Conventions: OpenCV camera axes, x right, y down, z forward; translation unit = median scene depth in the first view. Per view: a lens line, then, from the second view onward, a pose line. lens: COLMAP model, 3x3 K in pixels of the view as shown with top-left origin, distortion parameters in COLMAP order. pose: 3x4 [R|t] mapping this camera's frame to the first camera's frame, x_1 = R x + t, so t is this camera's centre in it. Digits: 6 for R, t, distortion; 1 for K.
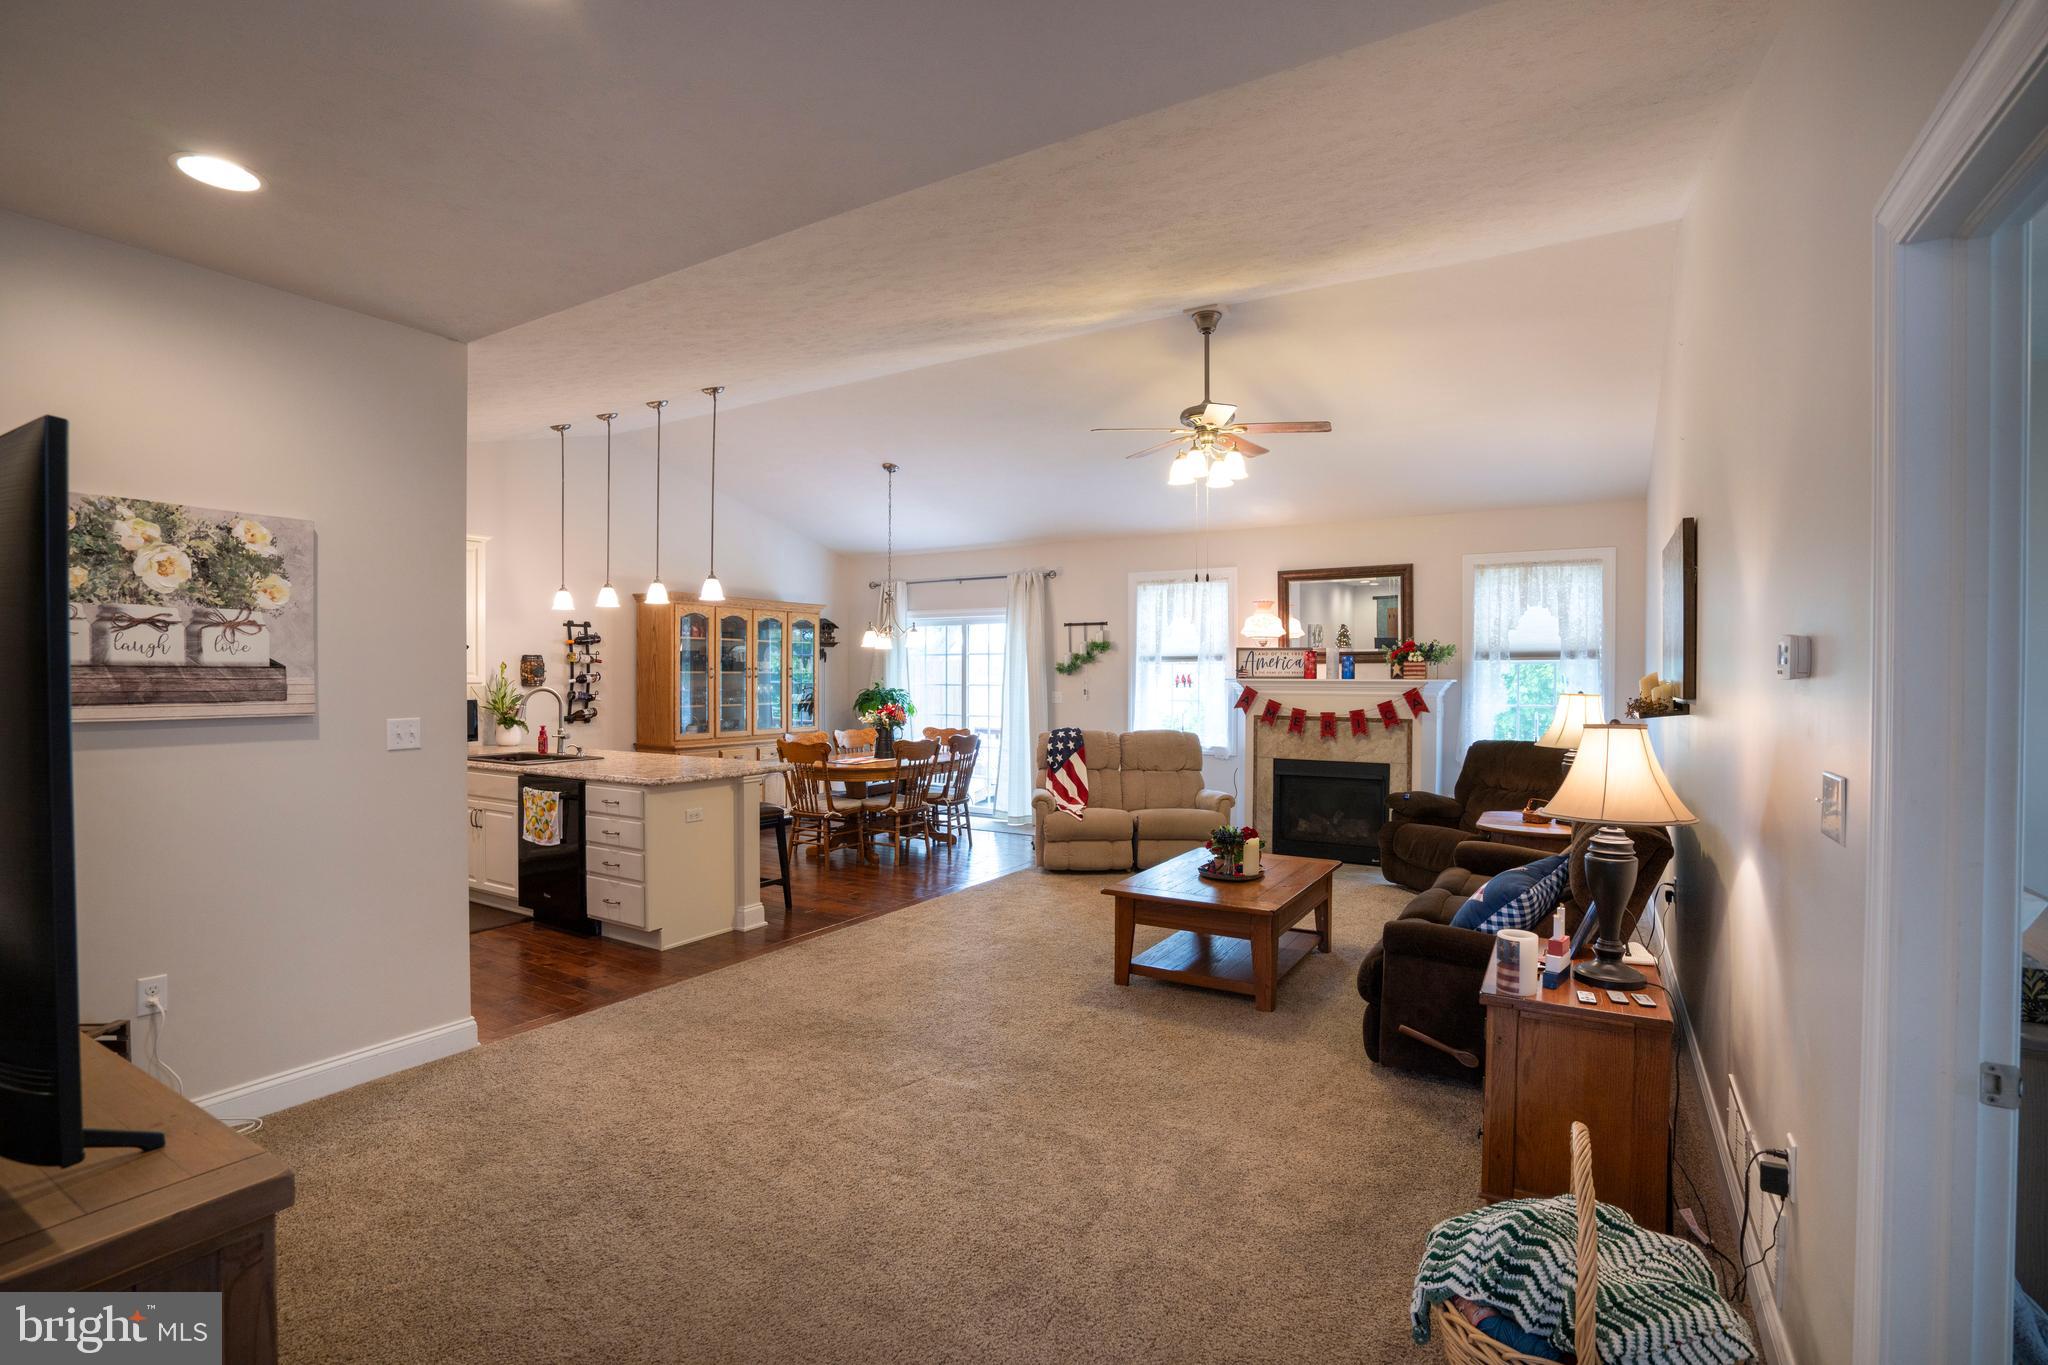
lens RADIAL K [[948.4, 0, 1019.7], [0, 948.4, 685.9], [0, 0, 1]] dist [-0.067251, 0.029006]
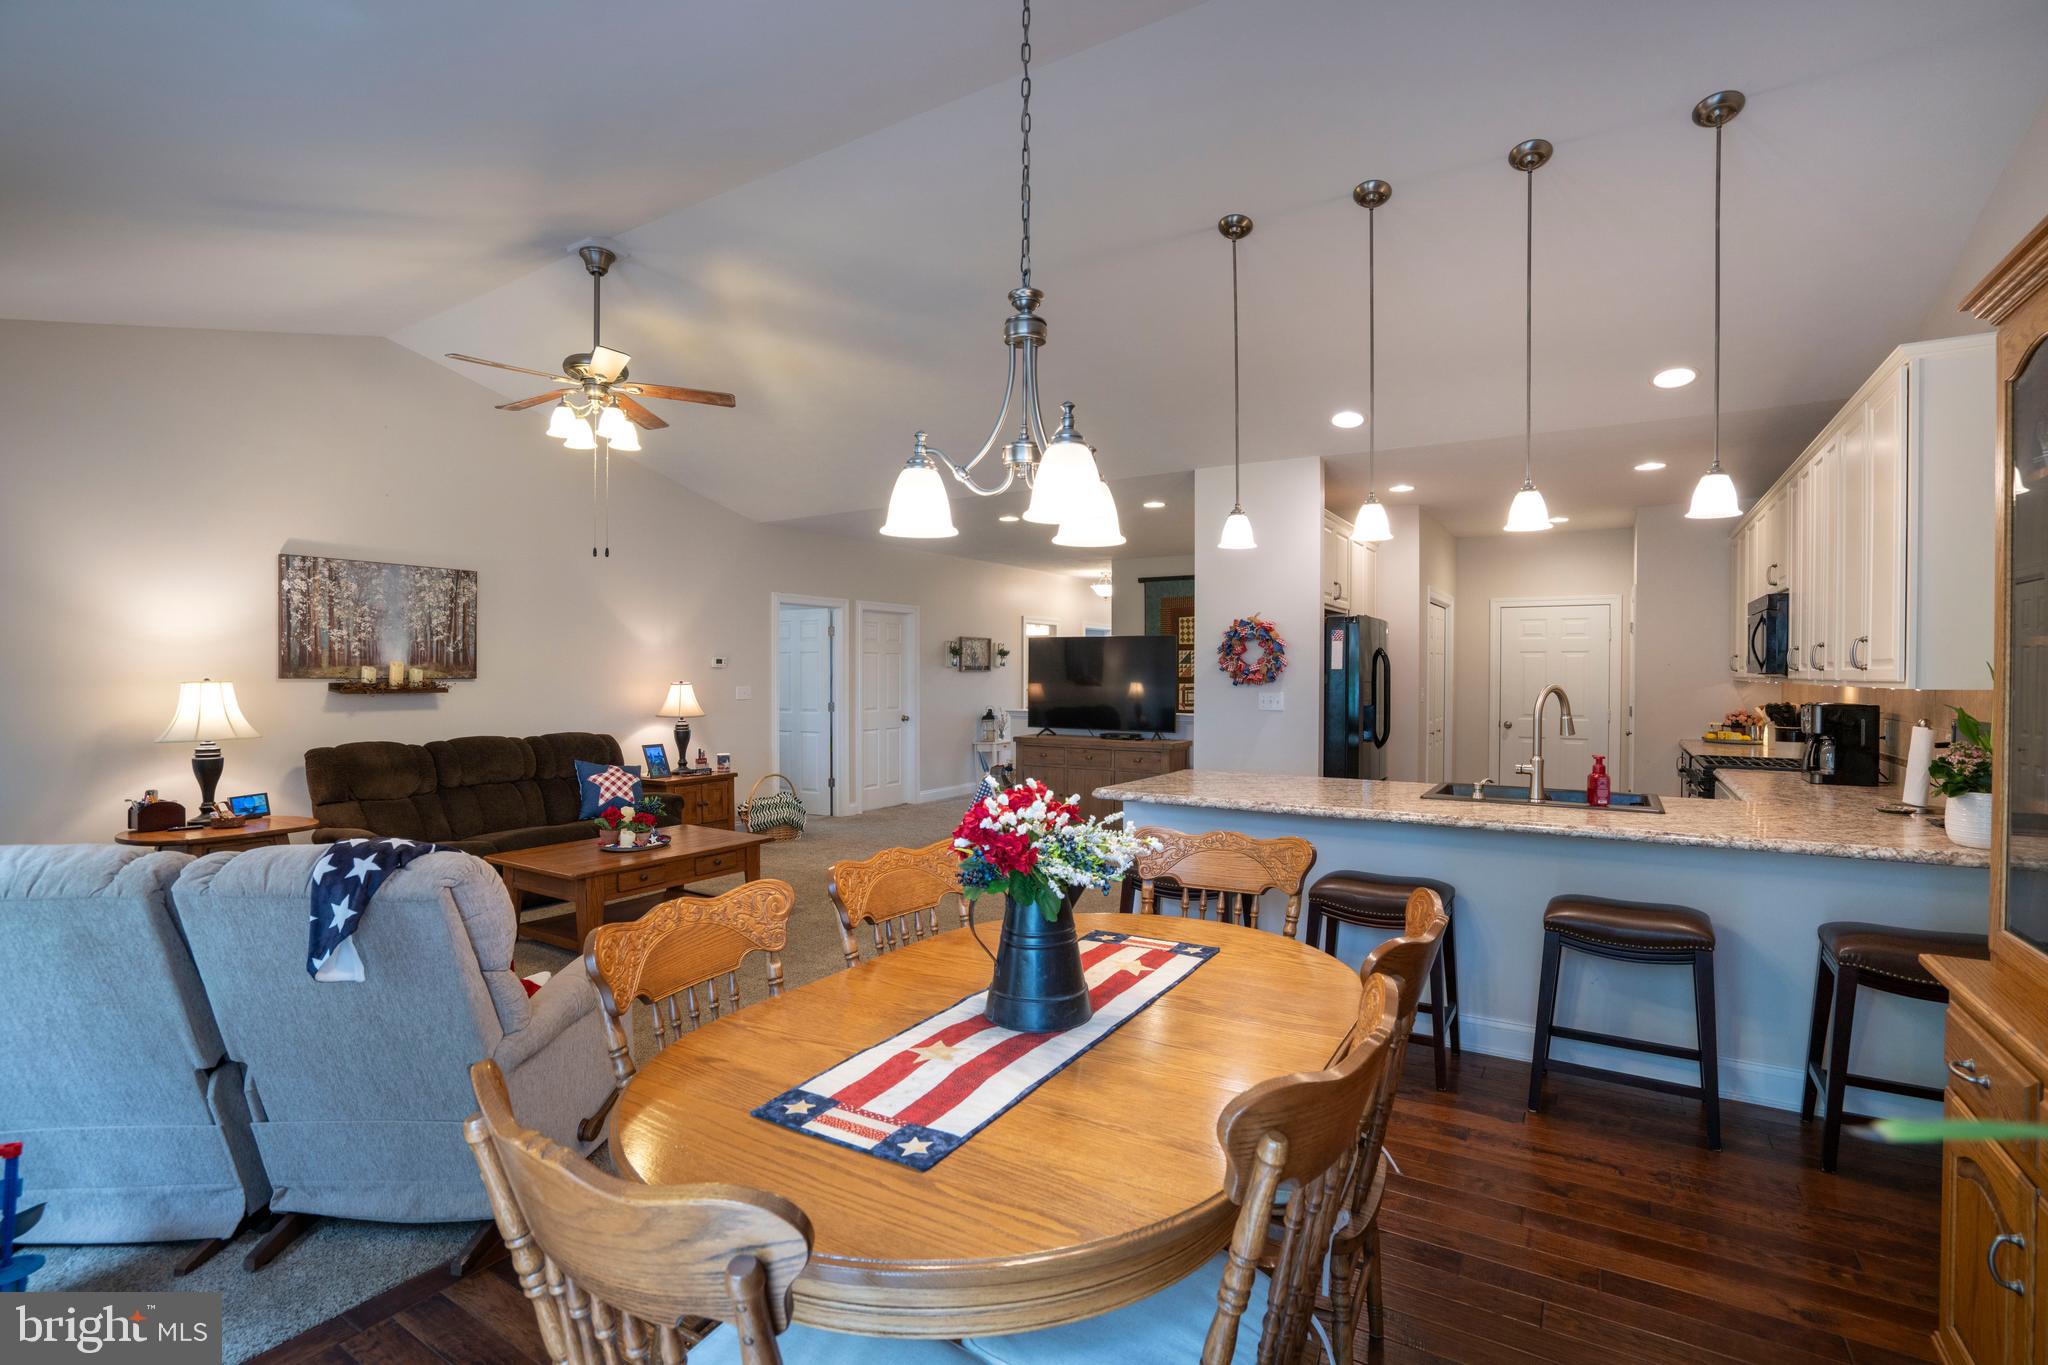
lens RADIAL K [[951.0, 0, 1016.1], [0, 951.0, 689.0], [0, 0, 1]] dist [-0.067385, 0.036541]
pose [[-0.999848, -0.005575, 0.016491, -0.149646], [-0.005105, 0.999583, 0.028416, -0.009648], [-0.016643, 0.028327, -0.999460, 1.340865]]
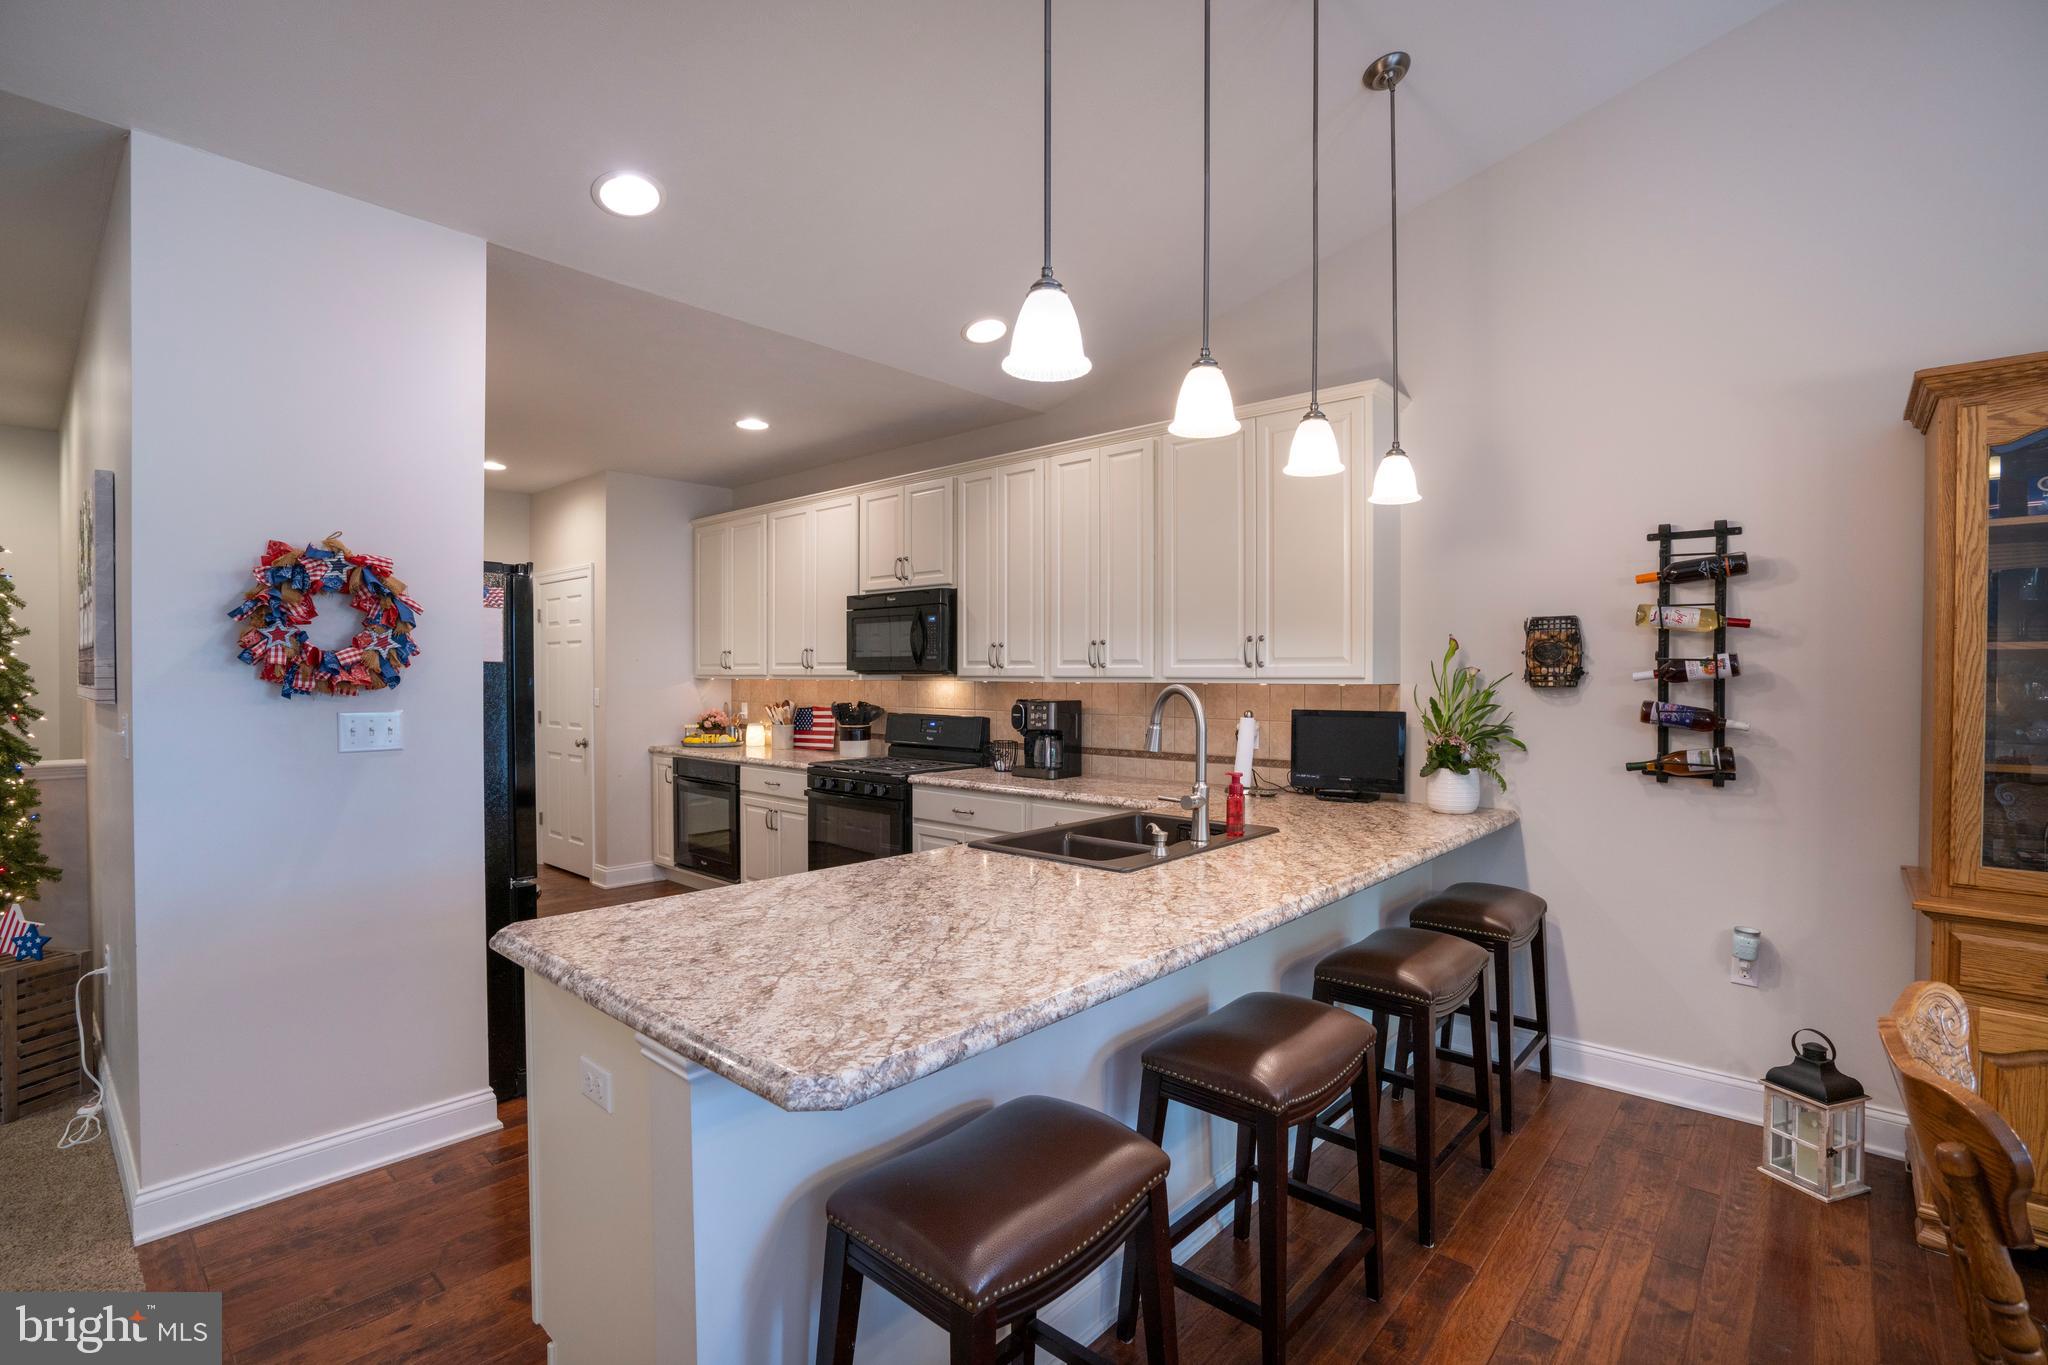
lens RADIAL K [[948.4, 0, 1019.7], [0, 948.4, 685.9], [0, 0, 1]] dist [-0.067251, 0.029006]
pose [[-0.181094, 0.008499, -0.983429, -0.045765], [-0.013432, 0.999848, 0.011114, -0.001860], [0.983374, 0.015222, -0.180952, 0.844995]]
